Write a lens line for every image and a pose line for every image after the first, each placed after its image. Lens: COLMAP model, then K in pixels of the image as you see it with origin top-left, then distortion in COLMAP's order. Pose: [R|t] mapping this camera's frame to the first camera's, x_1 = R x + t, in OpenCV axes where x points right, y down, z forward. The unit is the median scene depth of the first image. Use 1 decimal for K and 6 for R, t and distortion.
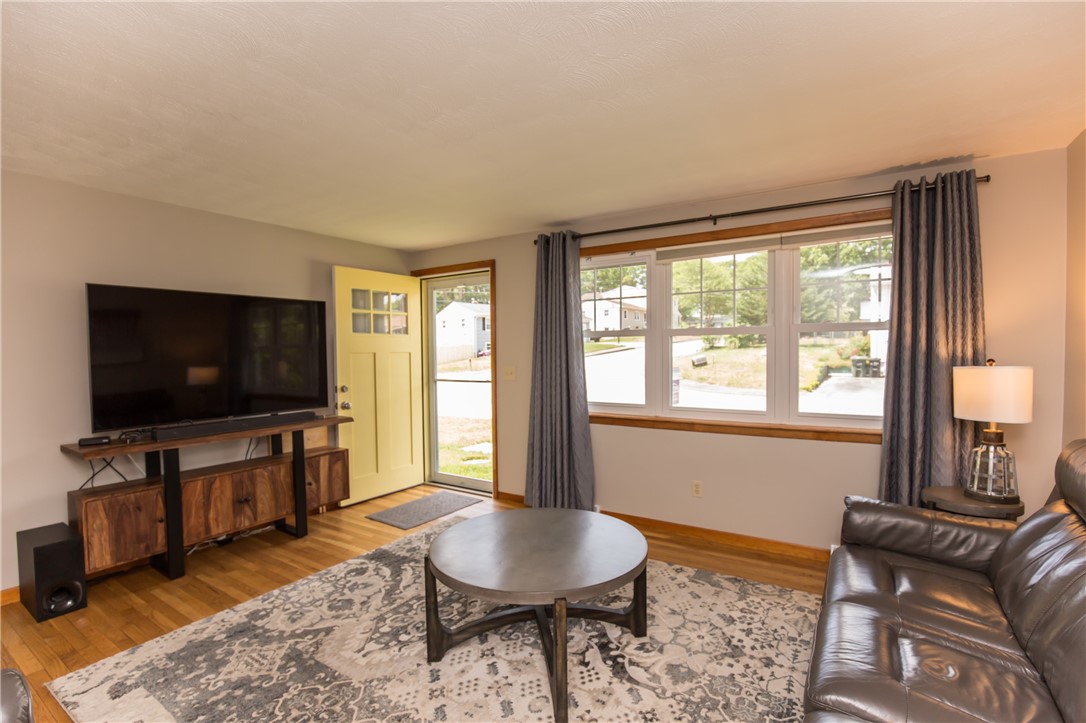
lens RADIAL K [[491.3, 0, 560.2], [0, 491.3, 362.0], [0, 0, 1]] dist [-0.000544, 0.000001]
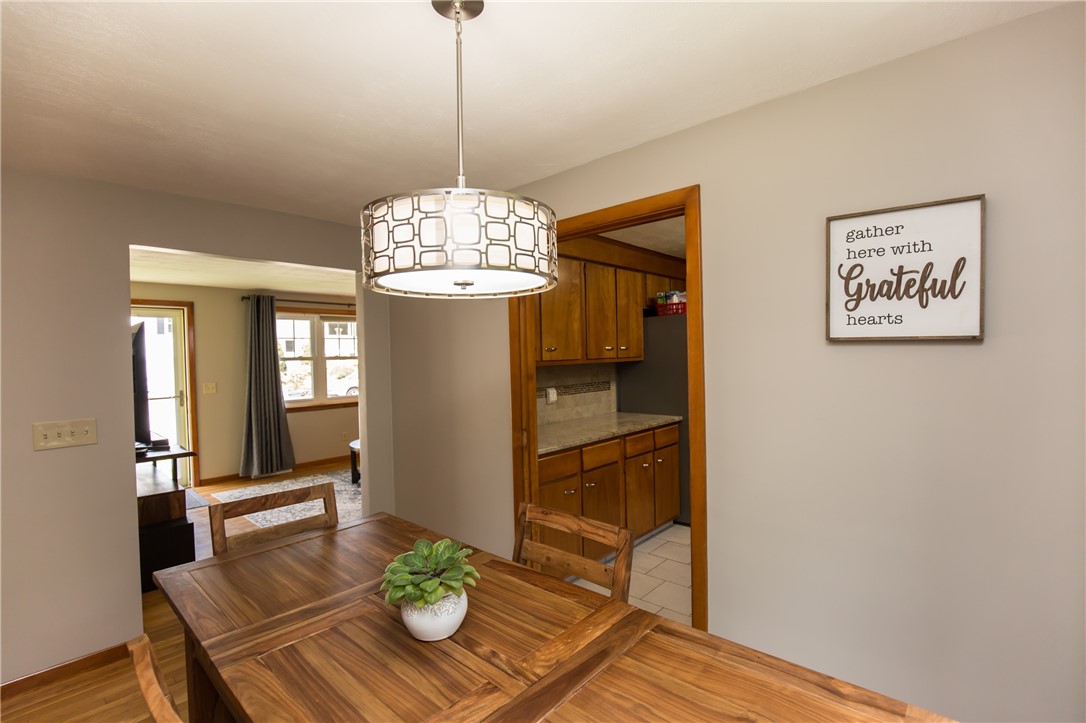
lens RADIAL K [[515.8, 0, 540.5], [0, 515.8, 361.2], [0, 0, 1]] dist [-0.029482, 0.001161]
pose [[0.168258, -0.006507, 0.985722, -1.323080], [0.048461, 0.998824, -0.001678, -0.006747], [-0.984551, 0.048051, 0.168375, -0.119575]]
